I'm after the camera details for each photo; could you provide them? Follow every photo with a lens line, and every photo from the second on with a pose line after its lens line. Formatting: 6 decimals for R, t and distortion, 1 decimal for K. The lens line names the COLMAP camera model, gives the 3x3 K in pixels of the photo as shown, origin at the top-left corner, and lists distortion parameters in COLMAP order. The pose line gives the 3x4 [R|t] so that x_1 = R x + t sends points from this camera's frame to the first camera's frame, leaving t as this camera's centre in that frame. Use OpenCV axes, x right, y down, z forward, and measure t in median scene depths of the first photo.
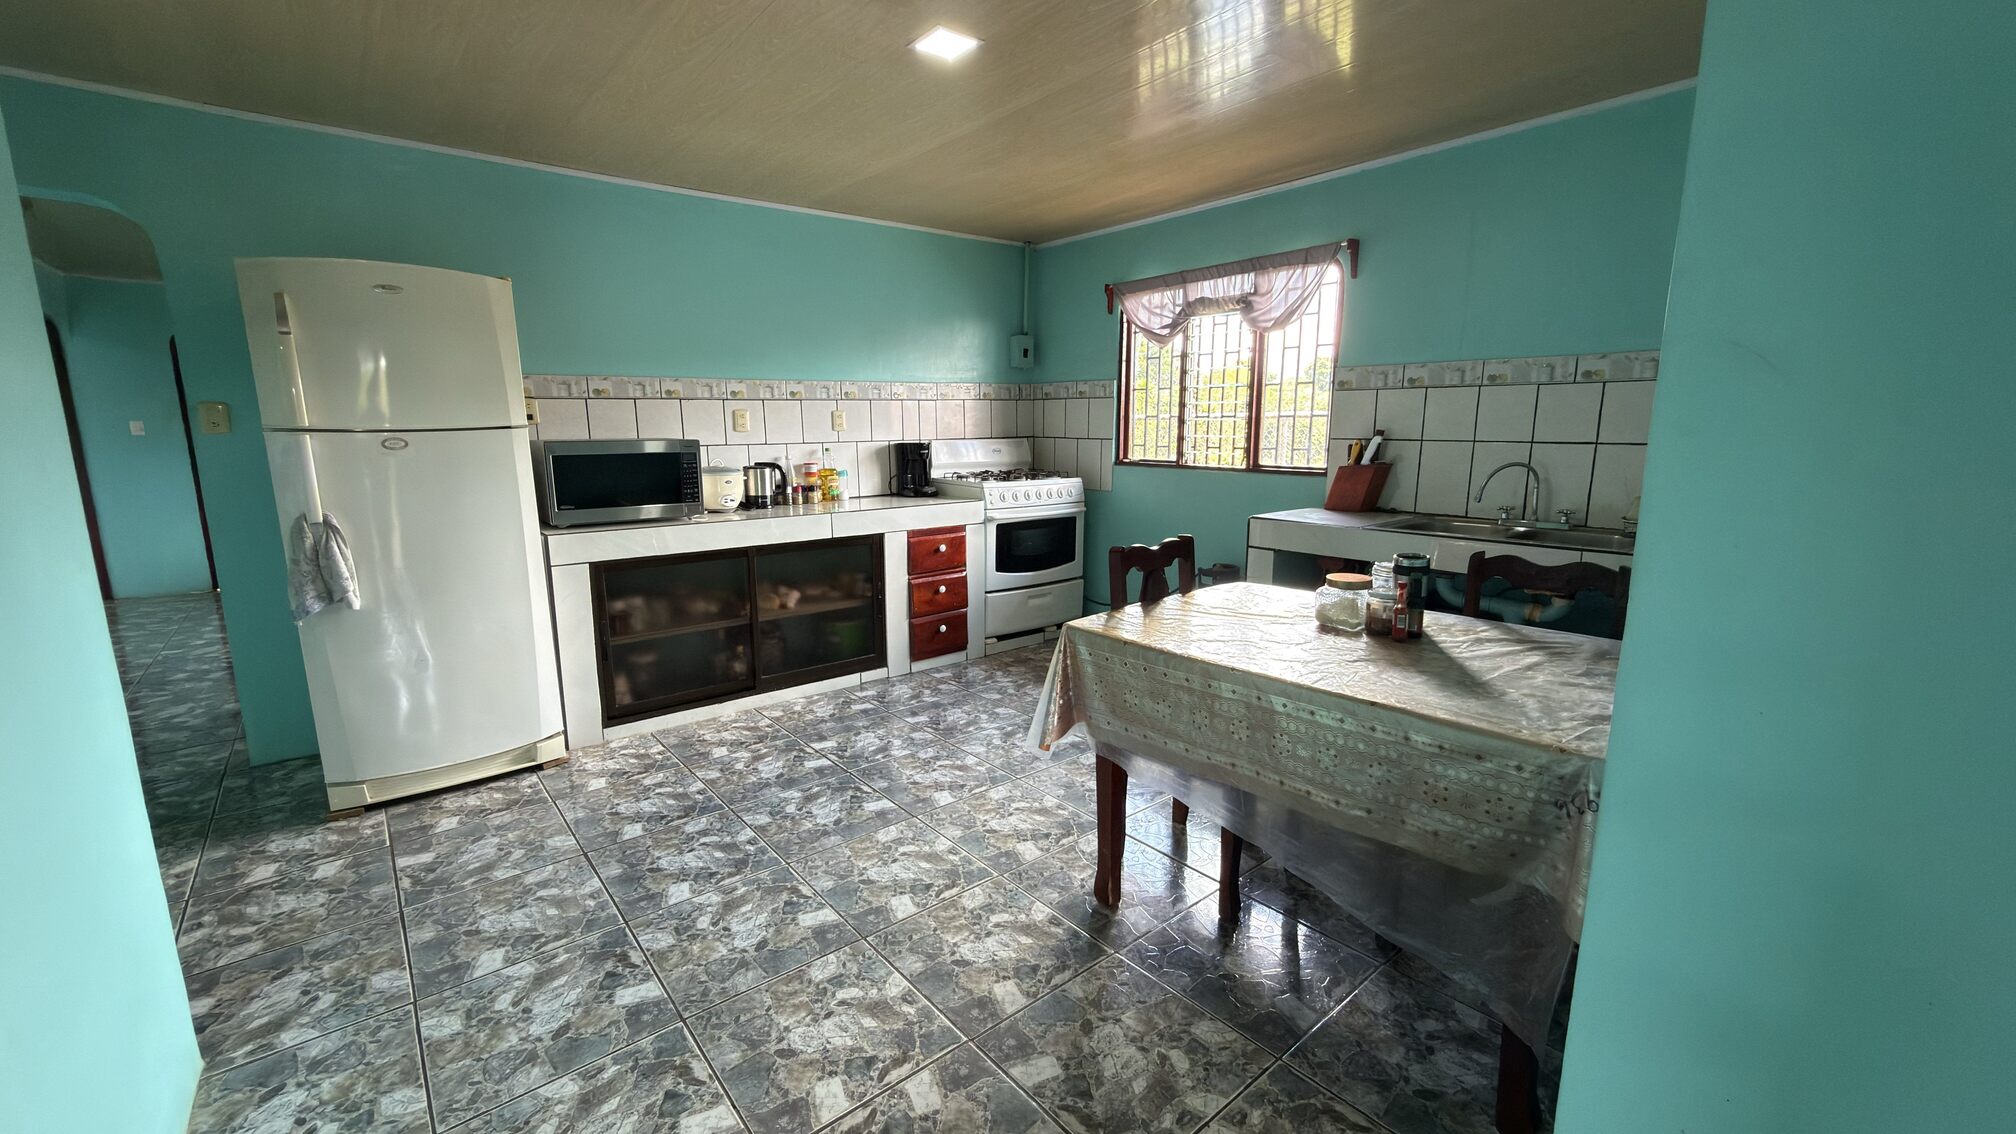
lens RADIAL K [[804.1, 0, 1002.6], [0, 804.1, 568.7], [0, 0, 1]] dist [-0.001758, 0.000458]
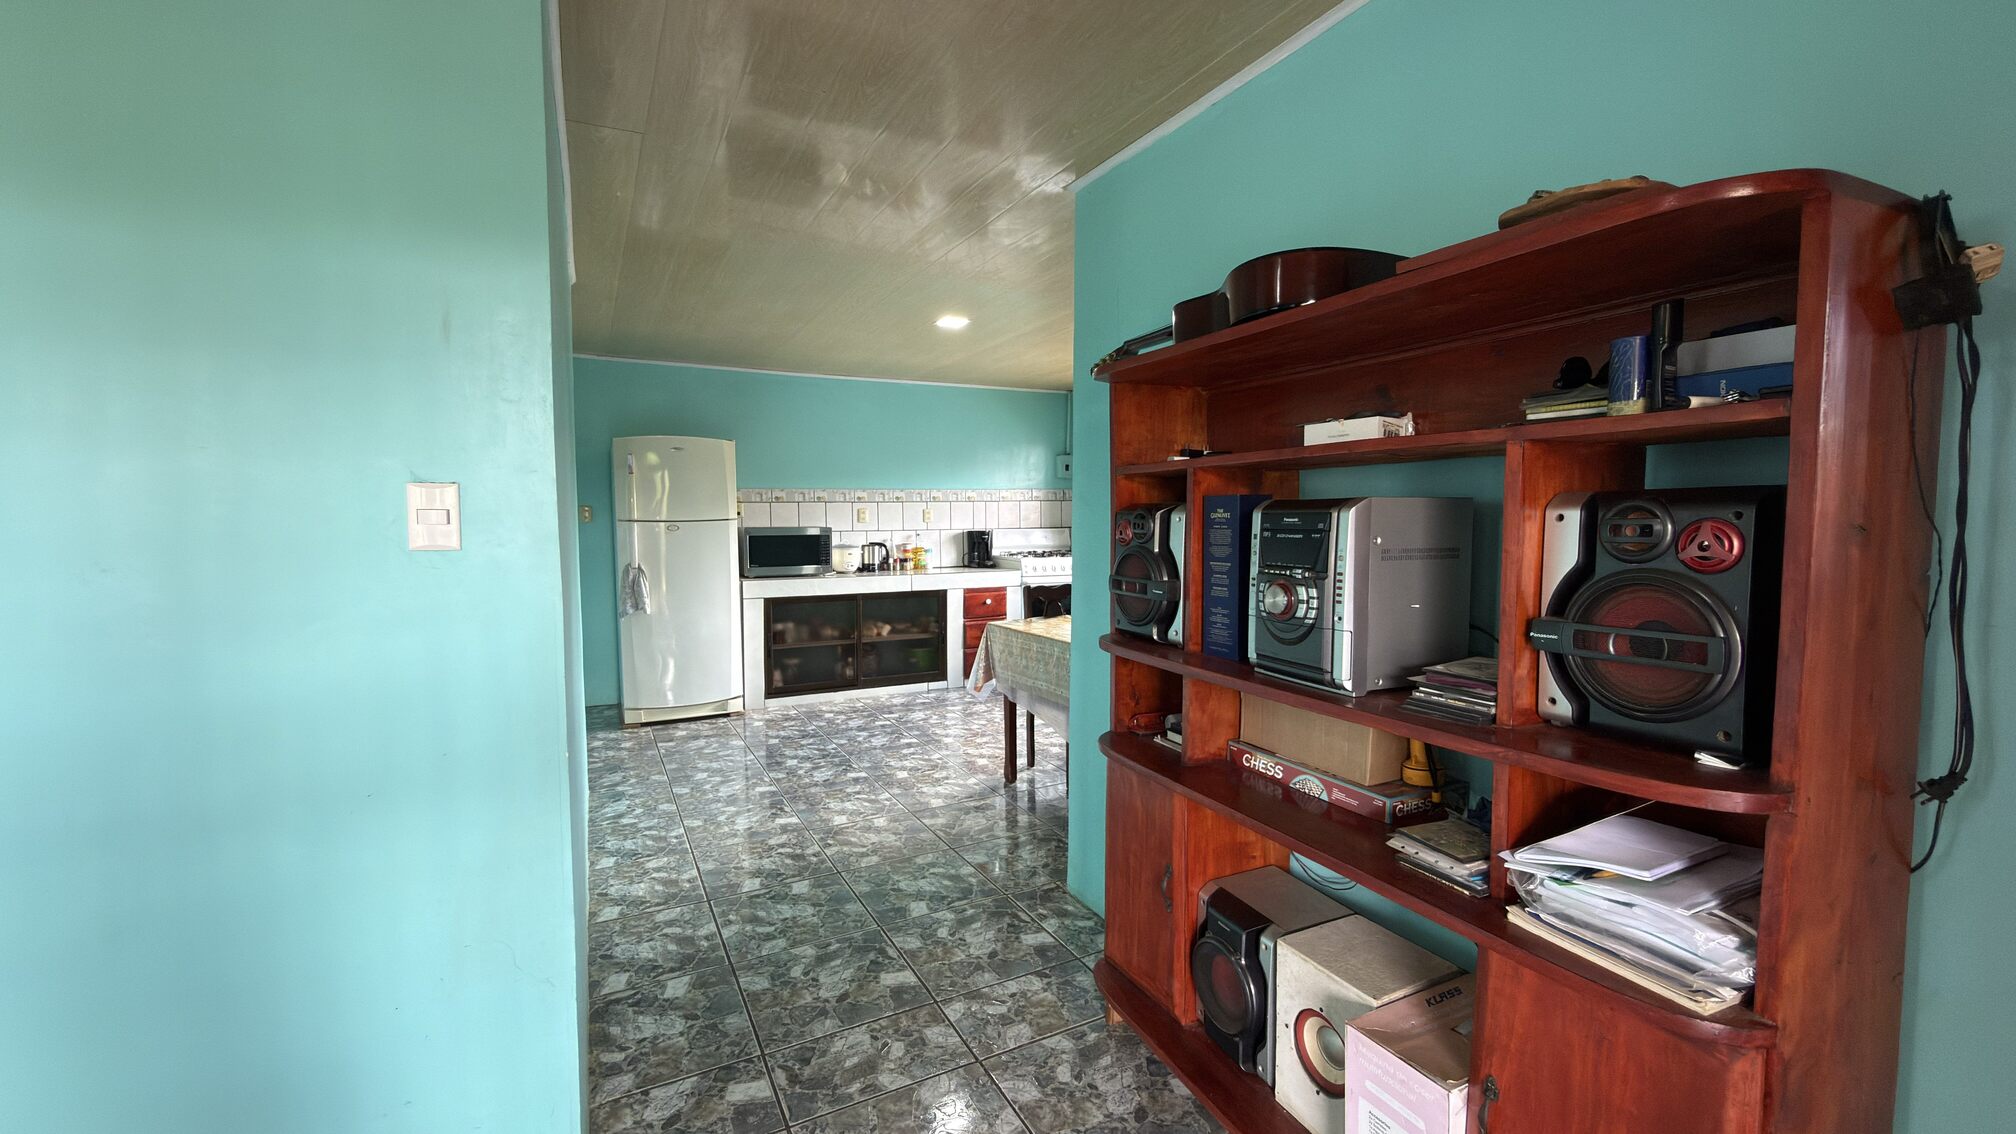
lens RADIAL K [[804.1, 0, 1007.8], [0, 804.1, 565.6], [0, 0, 1]] dist [-0.001758, 0.000458]
pose [[0.980121, 0.015555, -0.197790, 0.303702], [-0.038224, 0.993050, -0.111314, 0.086686], [0.194684, 0.116661, 0.973904, -0.524860]]
